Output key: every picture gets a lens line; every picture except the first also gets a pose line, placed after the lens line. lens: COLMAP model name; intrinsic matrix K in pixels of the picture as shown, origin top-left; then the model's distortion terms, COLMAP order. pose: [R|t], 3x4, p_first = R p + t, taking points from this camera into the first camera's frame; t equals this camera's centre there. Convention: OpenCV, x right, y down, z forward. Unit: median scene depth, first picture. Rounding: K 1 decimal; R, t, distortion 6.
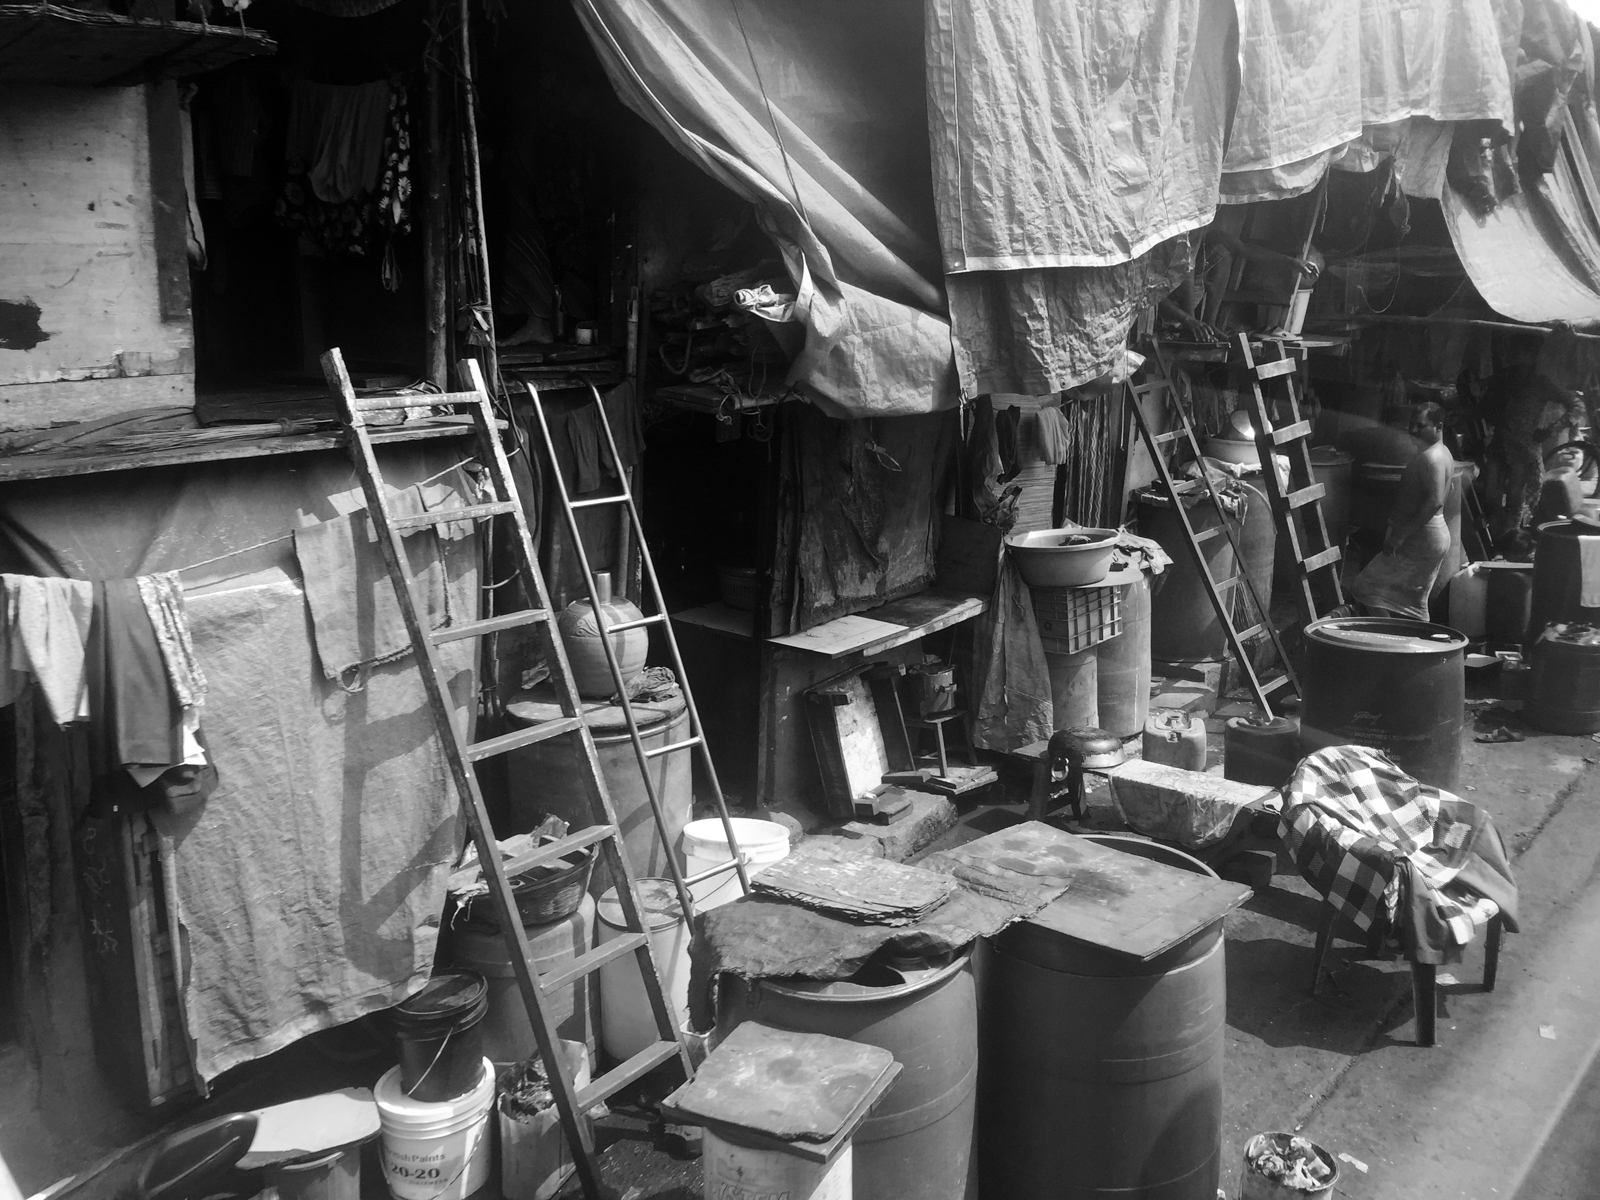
lens RADIAL K [[1362.3, 0, 800.0], [0, 1362.3, 600.0], [0, 0, 1]] dist [0.099037, -0.157404]
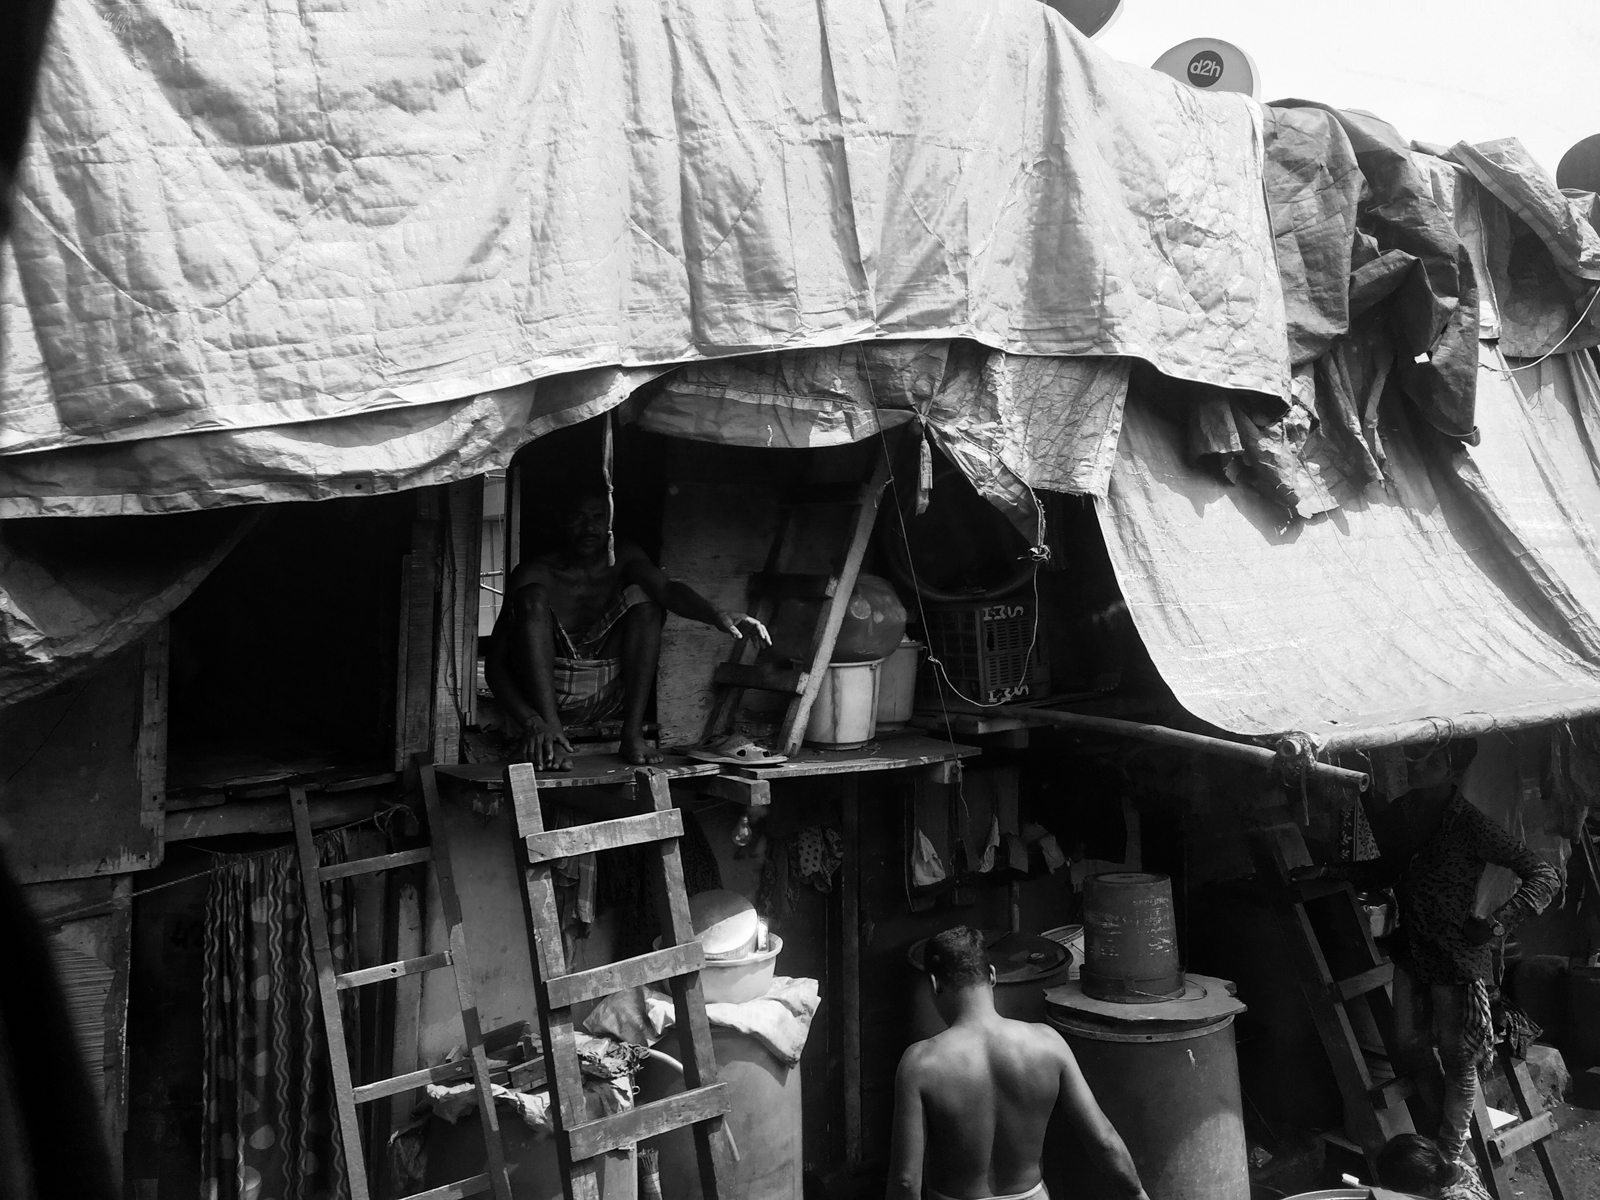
lens RADIAL K [[1362.3, 0, 800.0], [0, 1362.3, 600.0], [0, 0, 1]] dist [0.099037, -0.157404]
pose [[0.970728, -0.021415, -0.239223, 0.509350], [-0.035655, 0.972132, -0.231706, -0.135559], [0.237518, 0.233453, 0.942913, 0.527294]]
